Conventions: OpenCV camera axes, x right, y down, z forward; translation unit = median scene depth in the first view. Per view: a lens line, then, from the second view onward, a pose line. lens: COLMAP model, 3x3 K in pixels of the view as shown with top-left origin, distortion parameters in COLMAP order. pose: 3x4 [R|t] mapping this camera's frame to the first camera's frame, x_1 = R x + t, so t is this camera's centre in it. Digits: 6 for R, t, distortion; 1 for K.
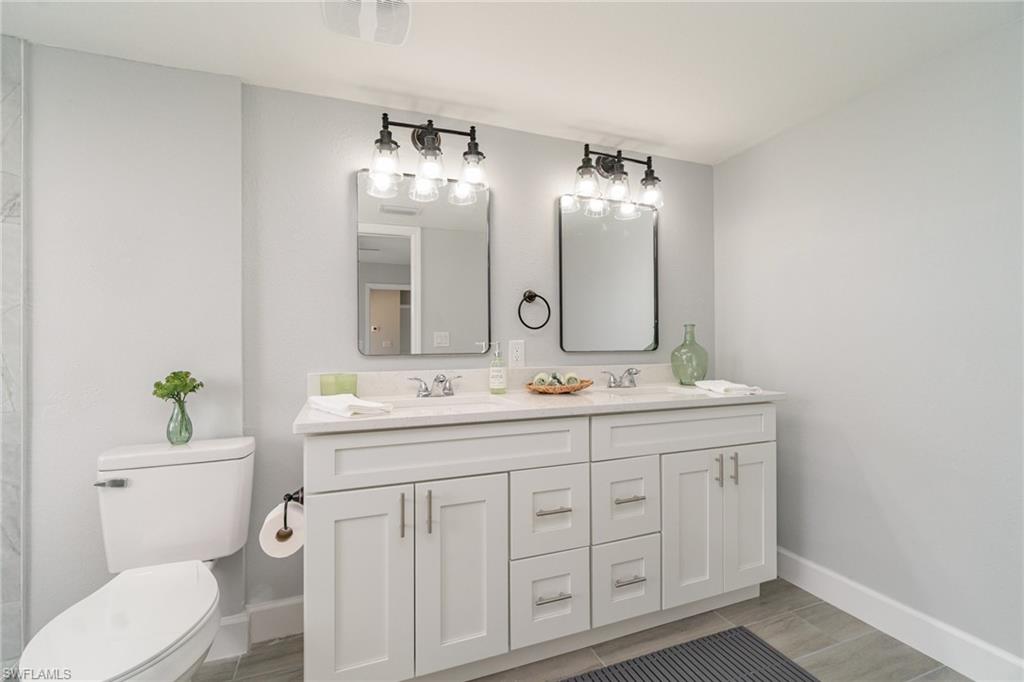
lens RADIAL K [[445.7, 0, 505.4], [0, 445.7, 337.3], [0, 0, 1]] dist [0.001222, -0.000122]
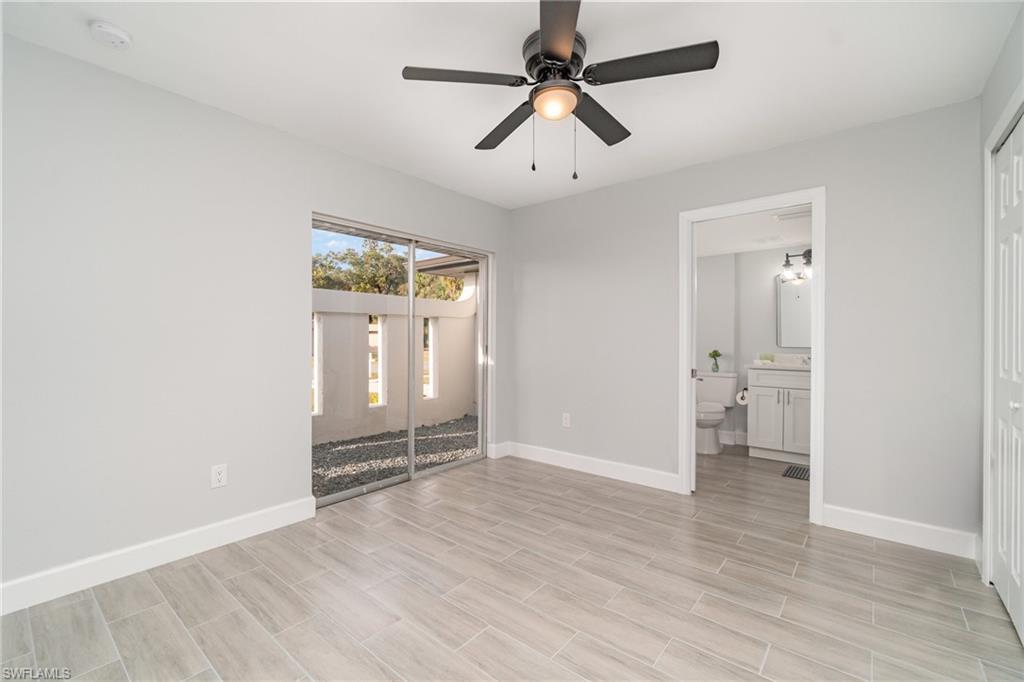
lens RADIAL K [[445.7, 0, 516.0], [0, 445.7, 339.3], [0, 0, 1]] dist [0.001222, -0.000122]
pose [[0.495487, 0.005090, -0.868601, 1.317392], [-0.017300, 0.999842, -0.004010, 0.036644], [0.868443, 0.017014, 0.495497, -1.800024]]
